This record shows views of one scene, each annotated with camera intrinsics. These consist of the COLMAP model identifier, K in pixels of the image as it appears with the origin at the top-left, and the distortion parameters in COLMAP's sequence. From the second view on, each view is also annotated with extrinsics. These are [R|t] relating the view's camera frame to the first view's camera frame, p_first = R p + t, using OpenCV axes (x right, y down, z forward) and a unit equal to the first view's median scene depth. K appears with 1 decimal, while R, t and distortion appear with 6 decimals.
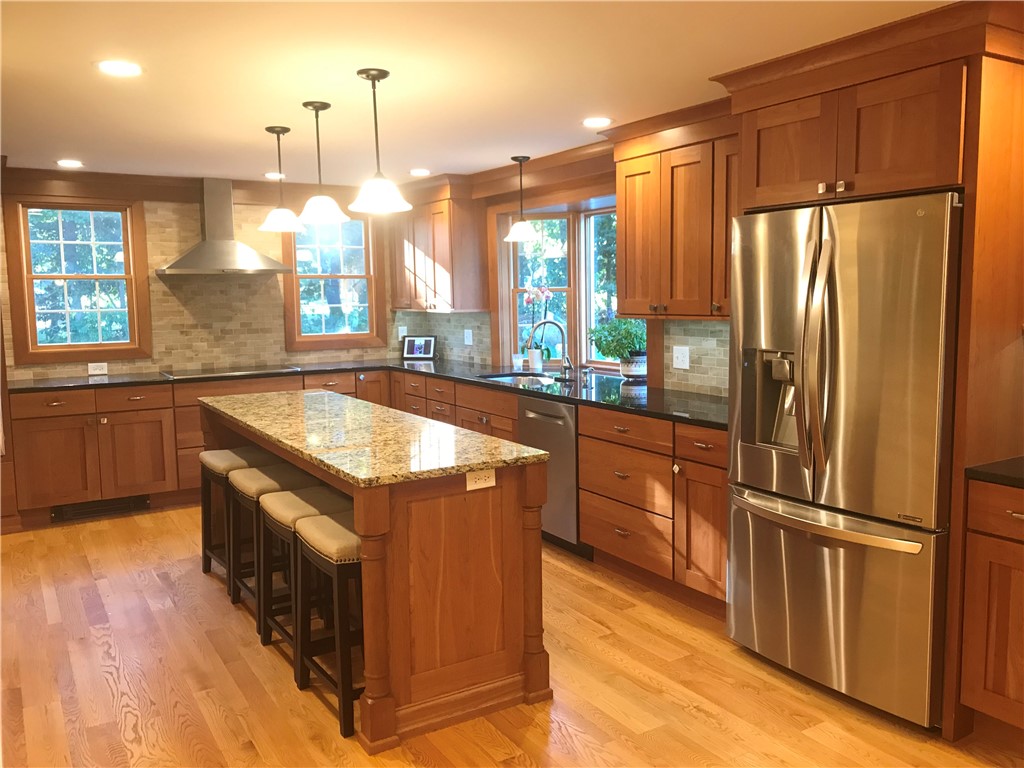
lens RADIAL K [[840.7, 0, 529.6], [0, 840.7, 381.0], [0, 0, 1]] dist [0.016982, -0.001839]
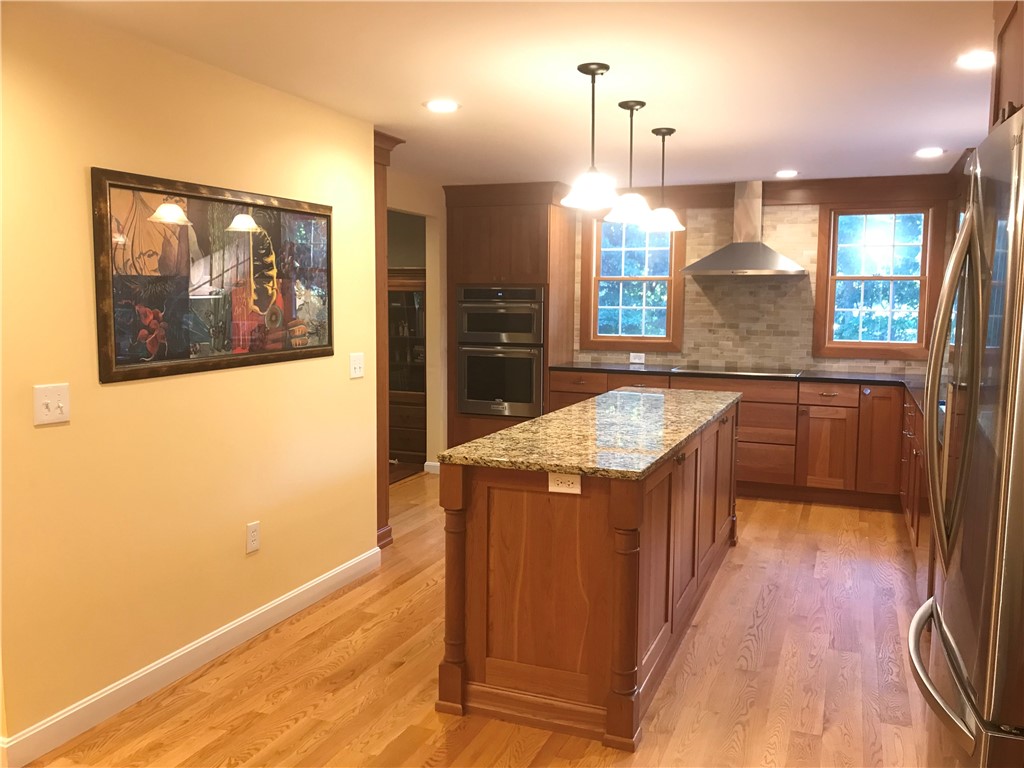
lens RADIAL K [[840.7, 0, 506.9], [0, 840.7, 382.8], [0, 0, 1]] dist [0.016982, -0.001839]
pose [[0.594218, 0.098312, -0.798273, 0.475236], [-0.103819, 0.993574, 0.045084, -0.022901], [0.797575, 0.056086, 0.600606, 0.274068]]
